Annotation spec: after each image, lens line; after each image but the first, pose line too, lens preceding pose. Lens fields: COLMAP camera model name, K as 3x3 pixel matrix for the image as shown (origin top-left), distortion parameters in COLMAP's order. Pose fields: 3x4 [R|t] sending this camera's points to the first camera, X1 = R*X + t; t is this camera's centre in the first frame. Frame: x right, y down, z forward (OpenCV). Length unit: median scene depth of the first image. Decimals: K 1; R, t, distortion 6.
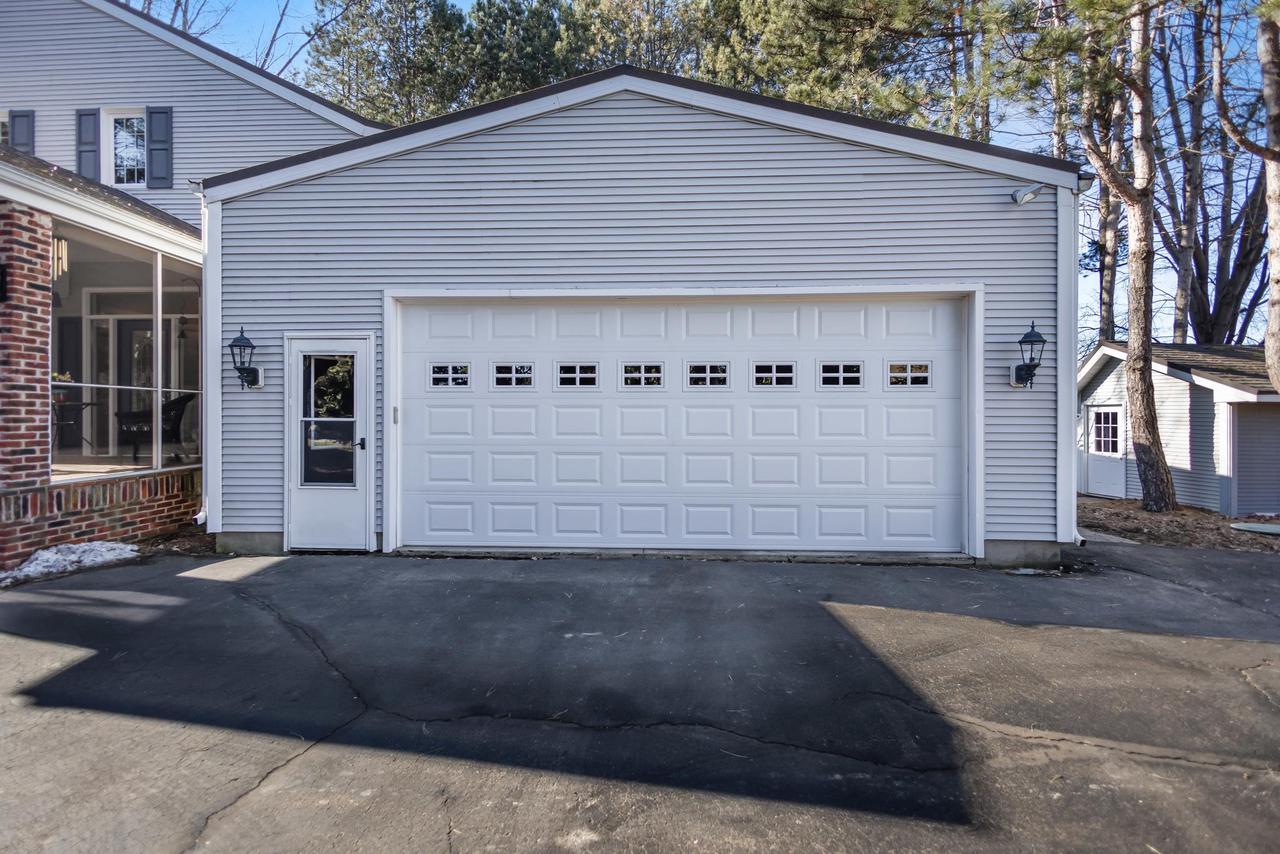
lens RADIAL K [[588.6, 0, 636.0], [0, 588.6, 426.9], [0, 0, 1]] dist [0.020606, -0.009005]
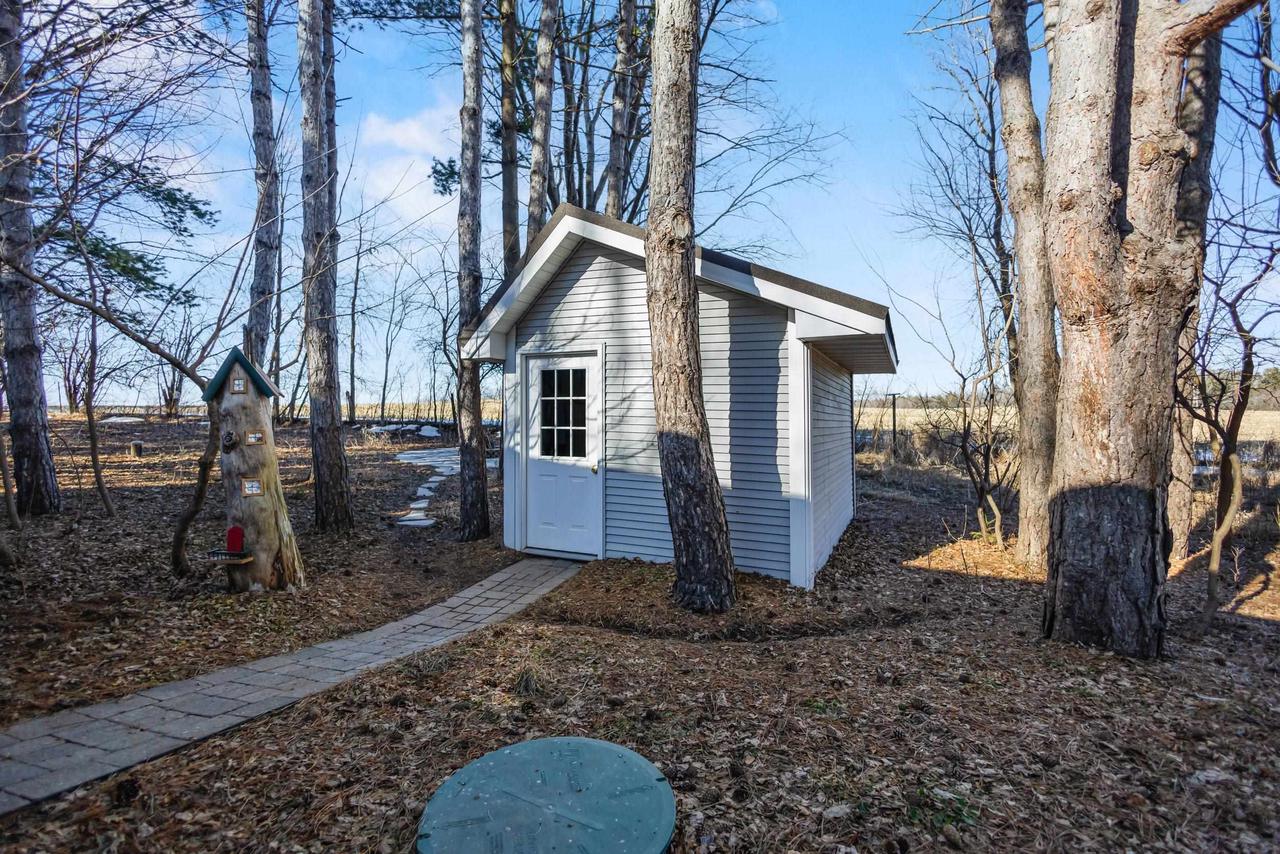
lens RADIAL K [[588.6, 0, 636.0], [0, 588.6, 426.9], [0, 0, 1]] dist [0.020606, -0.009005]
pose [[0.537293, -0.010608, 0.843329, 0.451565], [0.007345, 0.999942, 0.007898, 0.016781], [-0.843364, 0.001951, 0.537340, 0.728718]]
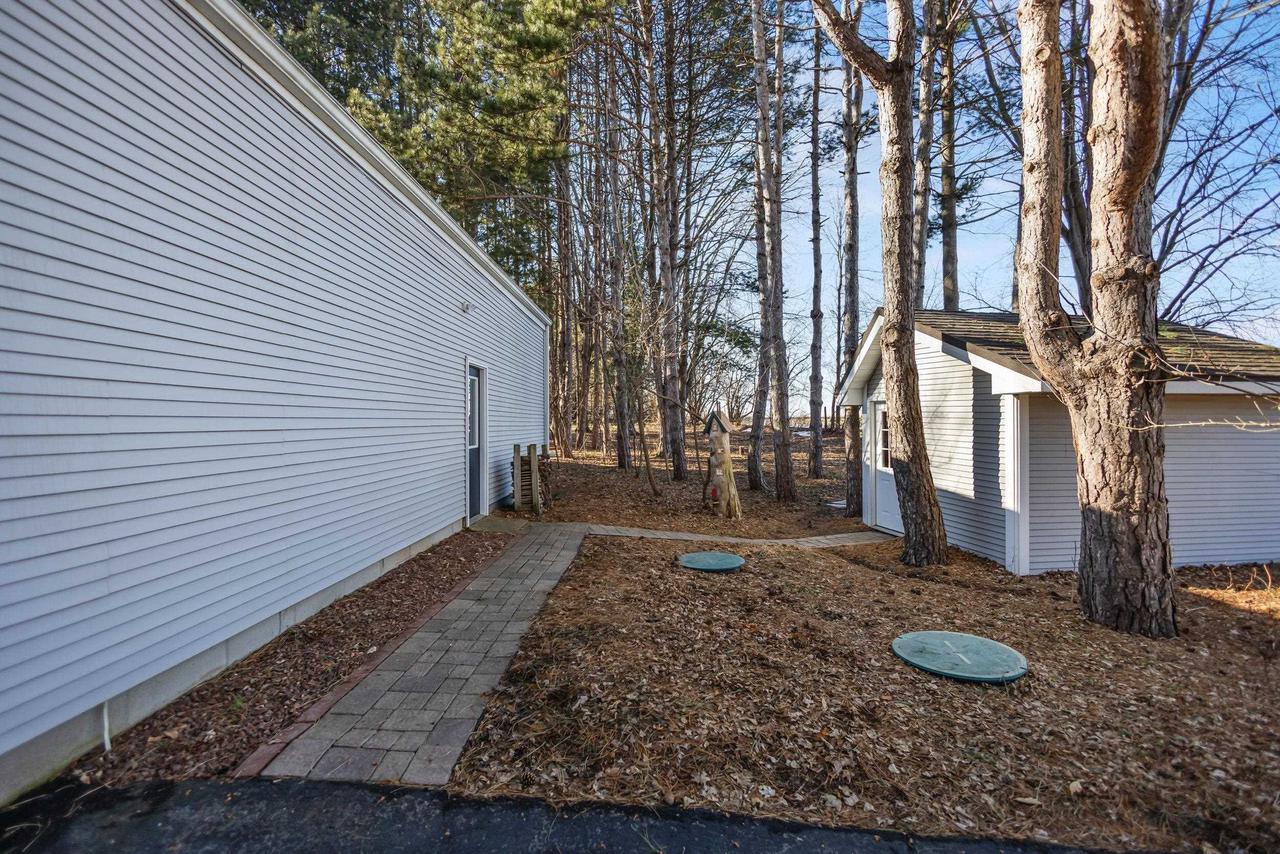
lens RADIAL K [[588.6, 0, 636.0], [0, 588.6, 426.9], [0, 0, 1]] dist [0.020606, -0.009005]
pose [[0.999697, 0.000498, 0.024599, 0.489179], [-0.000444, 0.999997, -0.002197, -0.004992], [-0.024600, 0.002186, 0.999695, 0.323830]]
